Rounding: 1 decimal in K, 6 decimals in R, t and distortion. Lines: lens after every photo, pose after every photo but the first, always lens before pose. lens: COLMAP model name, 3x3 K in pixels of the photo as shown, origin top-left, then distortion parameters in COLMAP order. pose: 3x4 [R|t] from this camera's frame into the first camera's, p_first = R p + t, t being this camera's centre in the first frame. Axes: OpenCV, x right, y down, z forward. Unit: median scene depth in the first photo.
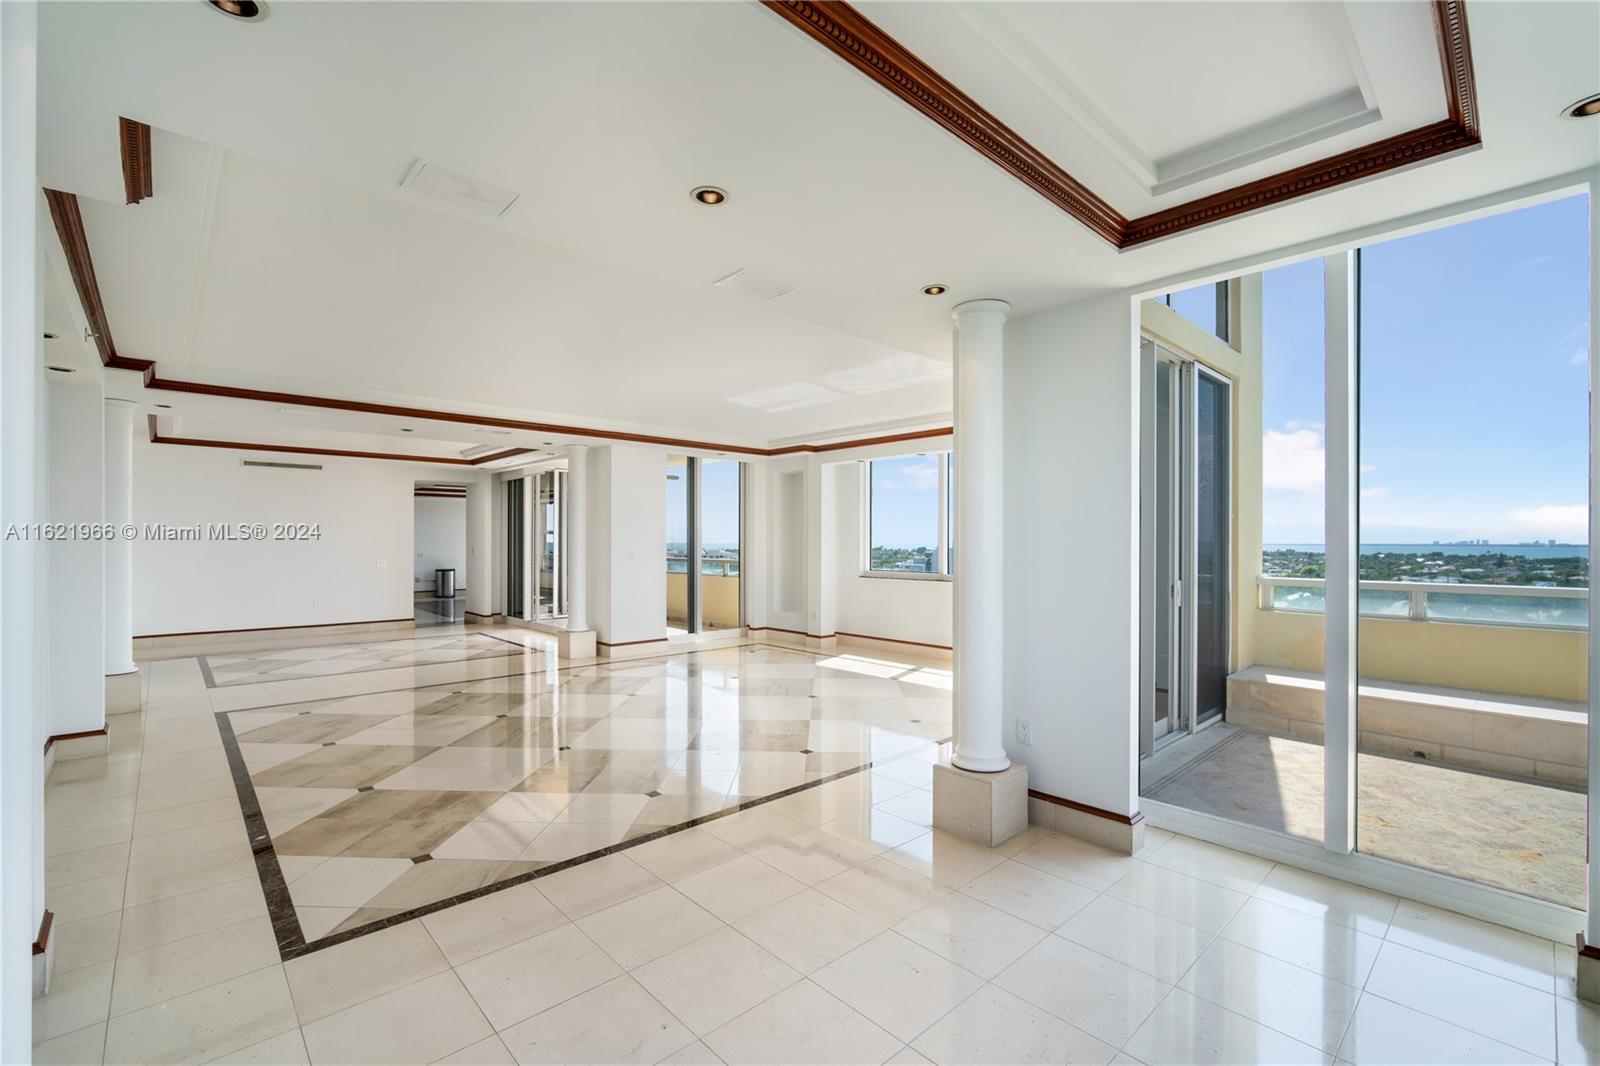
lens RADIAL K [[694.7, 0, 802.1], [0, 694.7, 543.9], [0, 0, 1]] dist [-0.013496, 0.002935]
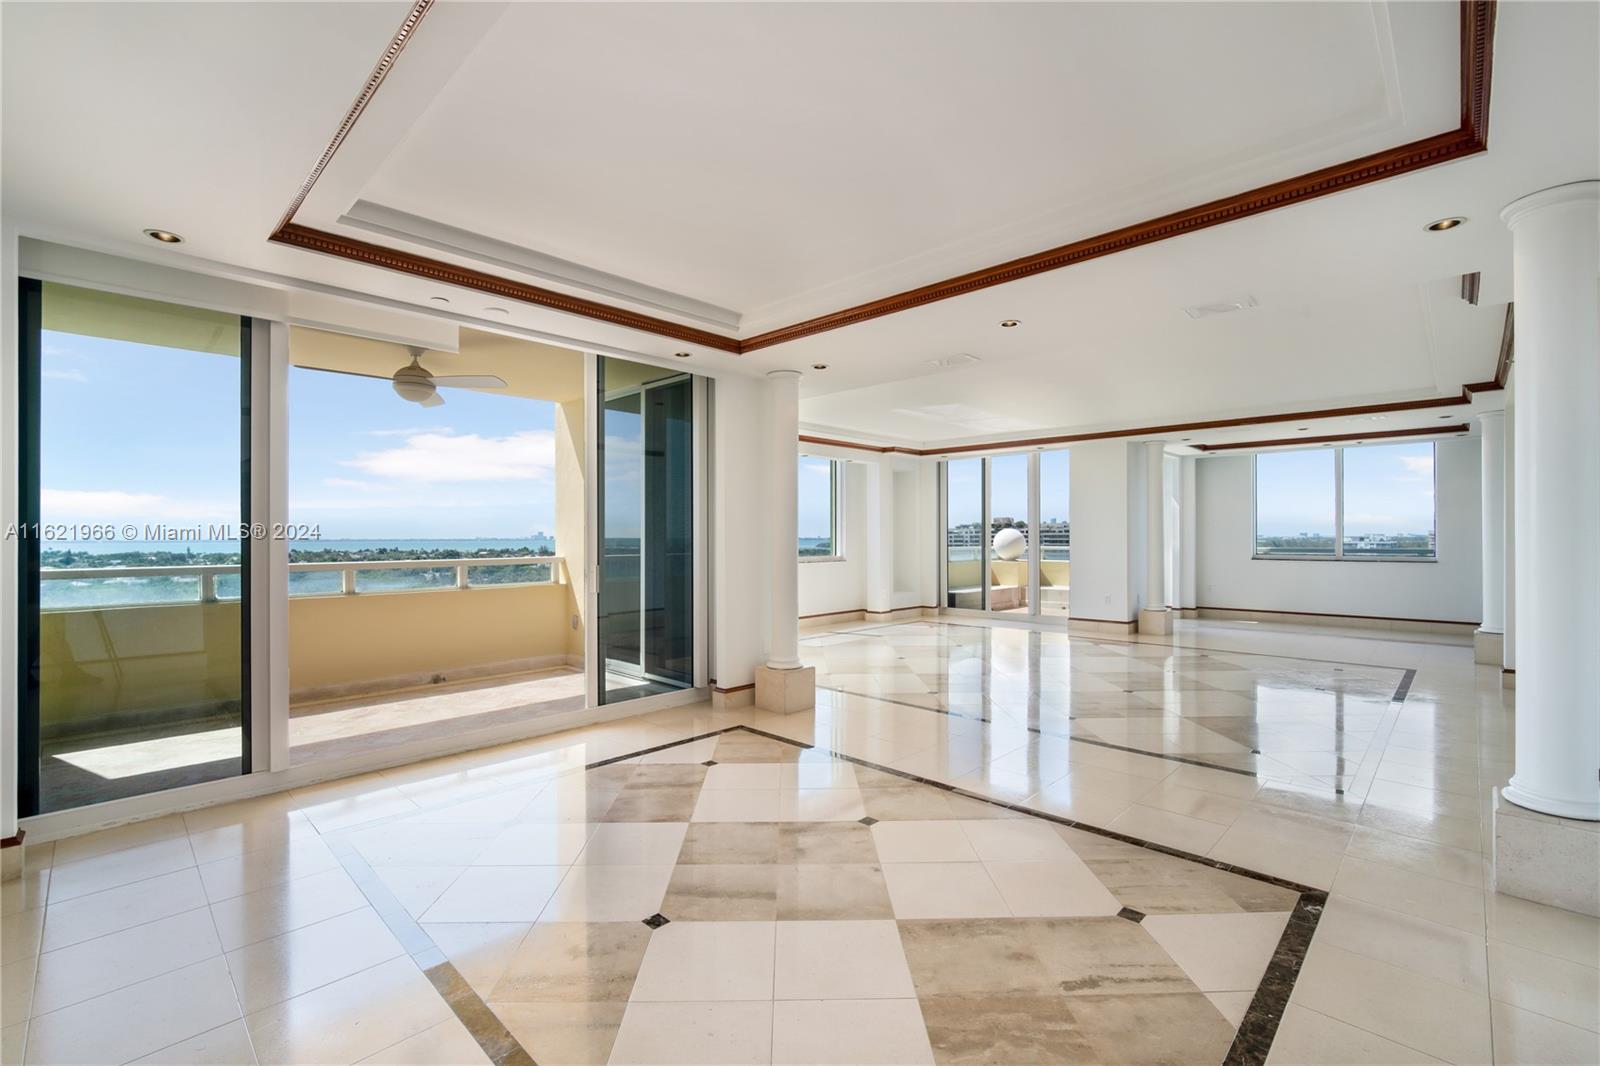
lens RADIAL K [[694.7, 0, 800.9], [0, 694.7, 527.3], [0, 0, 1]] dist [-0.013496, 0.002935]
pose [[-0.053529, 0.011366, 0.998502, -0.894192], [0.007669, 0.999910, -0.010971, 0.004501], [-0.998537, 0.007071, -0.053611, 0.951196]]
